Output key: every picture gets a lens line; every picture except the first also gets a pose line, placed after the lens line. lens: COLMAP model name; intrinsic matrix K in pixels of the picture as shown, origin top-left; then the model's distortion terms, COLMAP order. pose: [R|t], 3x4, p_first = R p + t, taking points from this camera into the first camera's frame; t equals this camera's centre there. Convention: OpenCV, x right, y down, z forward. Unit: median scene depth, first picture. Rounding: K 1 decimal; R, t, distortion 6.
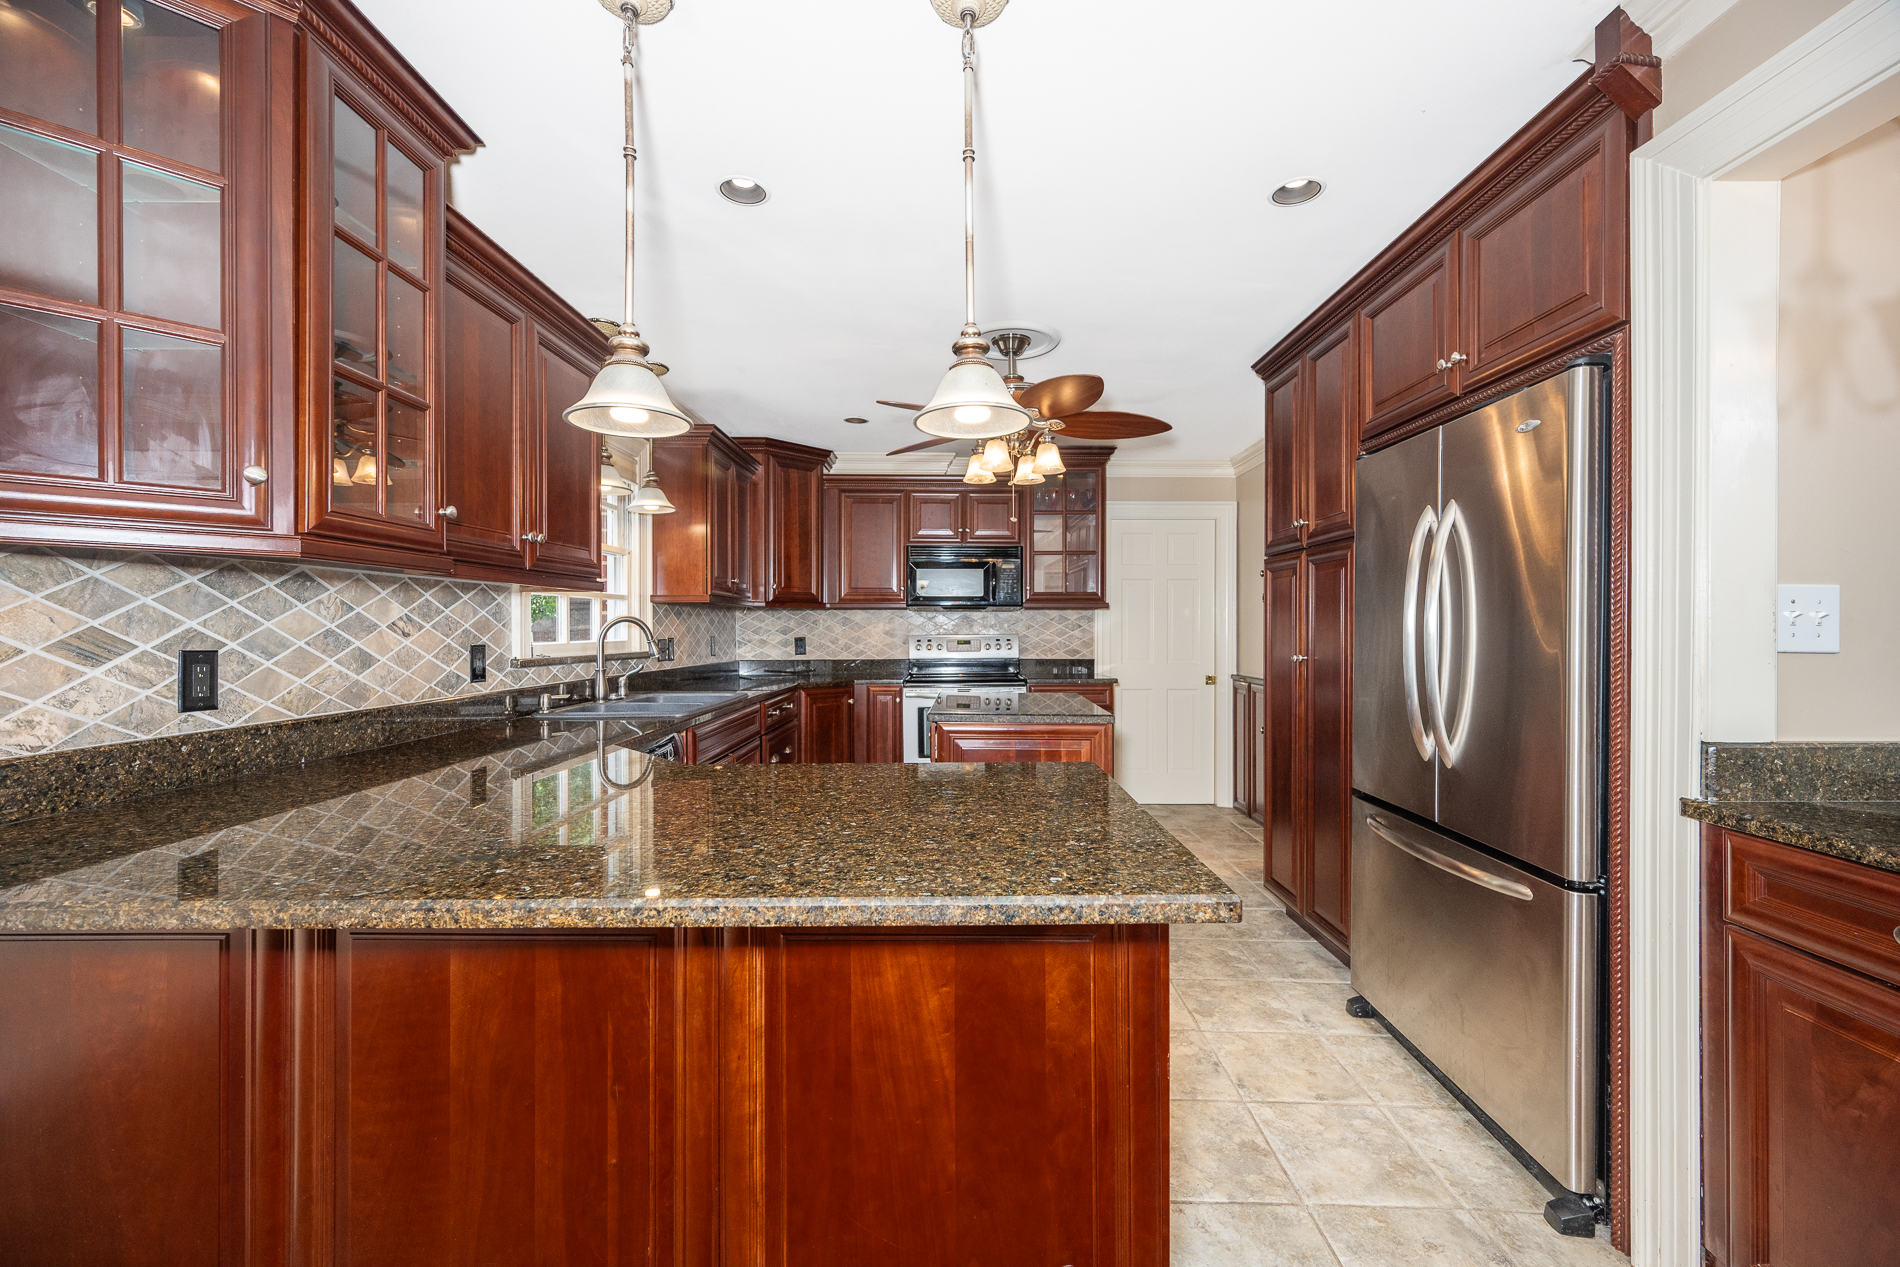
lens RADIAL K [[764.5, 0, 938.2], [0, 764.5, 627.5], [0, 0, 1]] dist [0.002355, -0.000401]
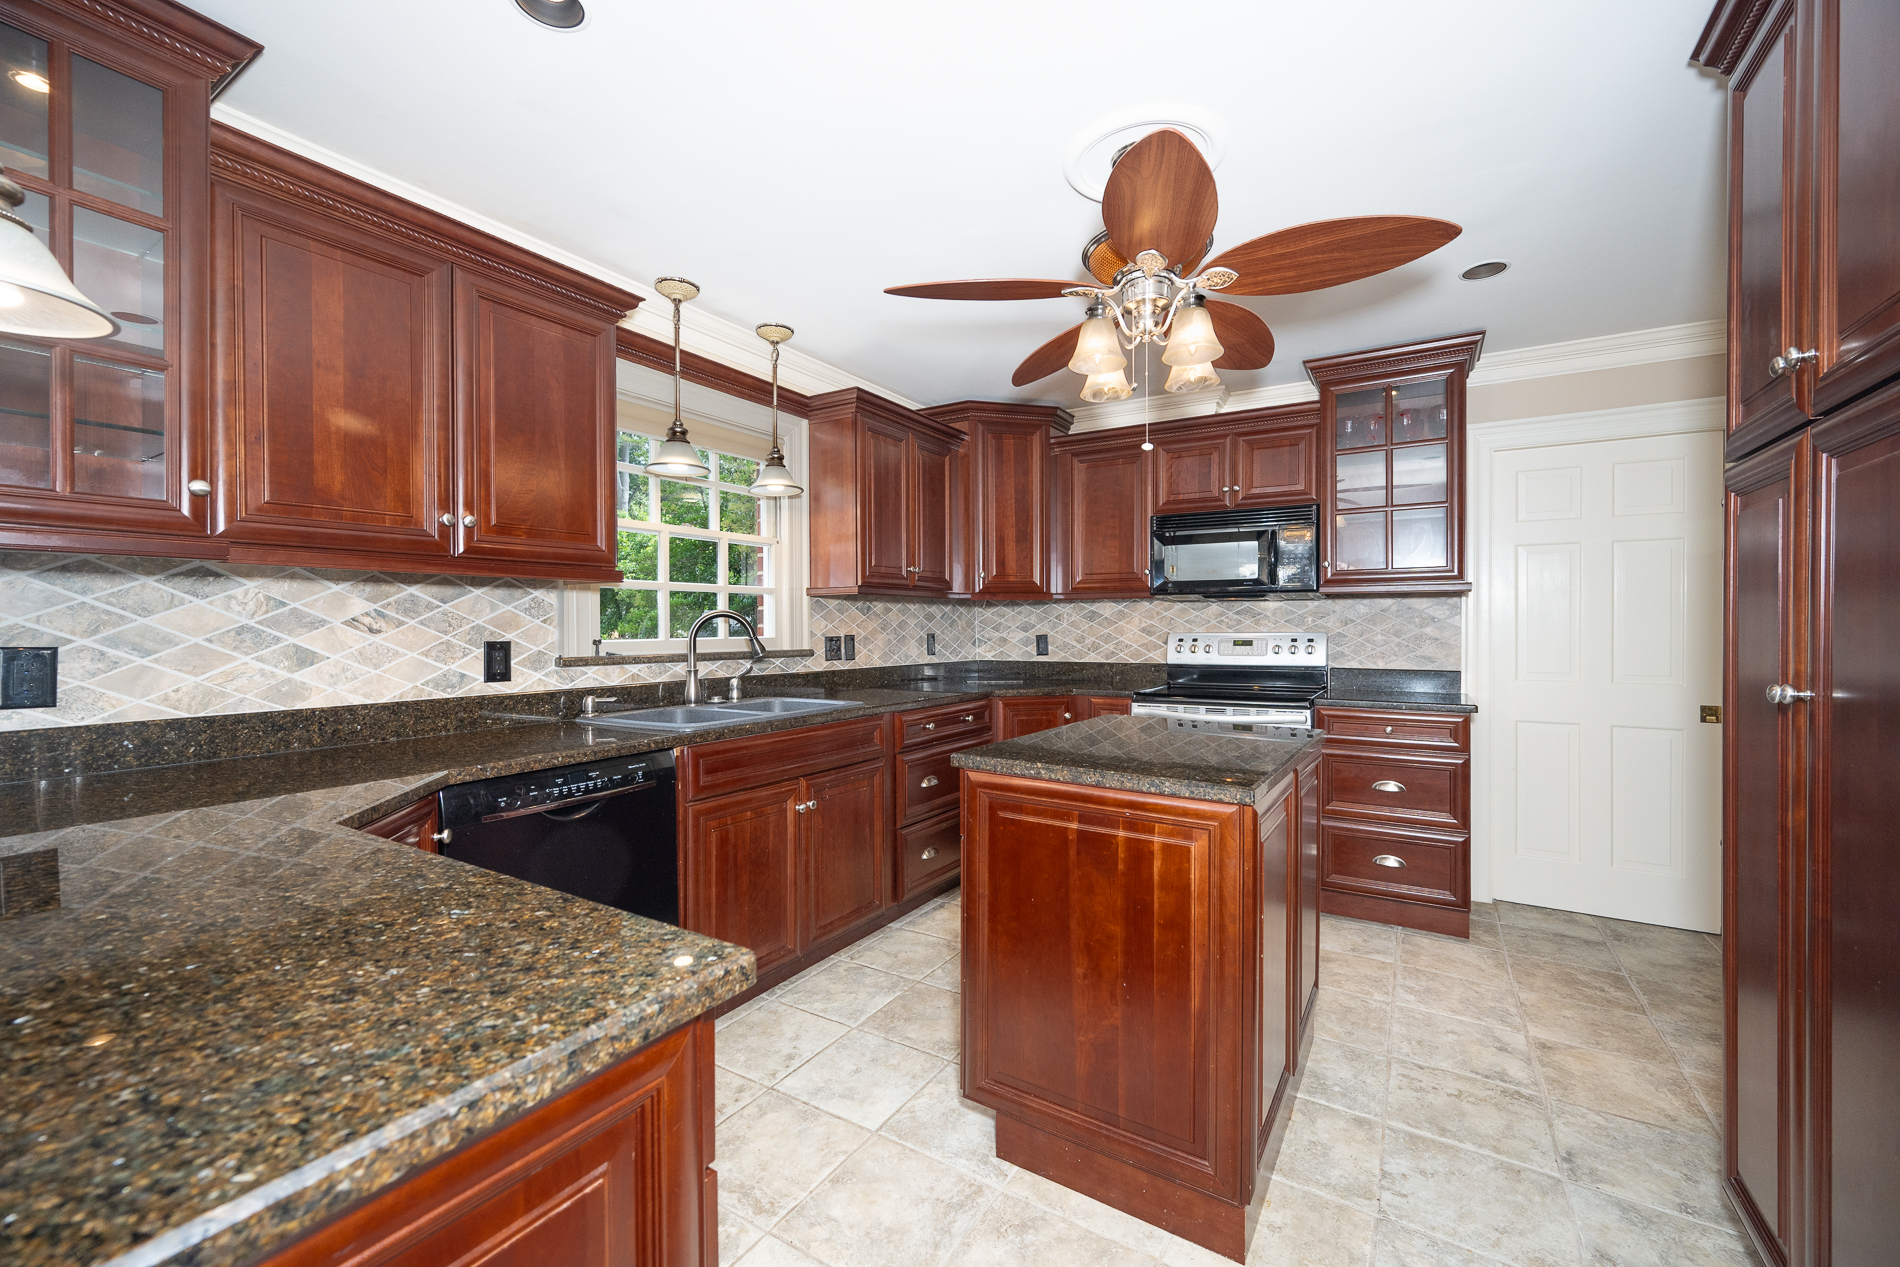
lens RADIAL K [[764.5, 0, 933.3], [0, 764.5, 623.1], [0, 0, 1]] dist [0.002355, -0.000401]
pose [[0.855895, -0.002093, -0.517145, 0.331201], [0.001746, 0.999998, -0.001158, 0.001429], [0.517146, 0.000088, 0.855897, 0.456007]]
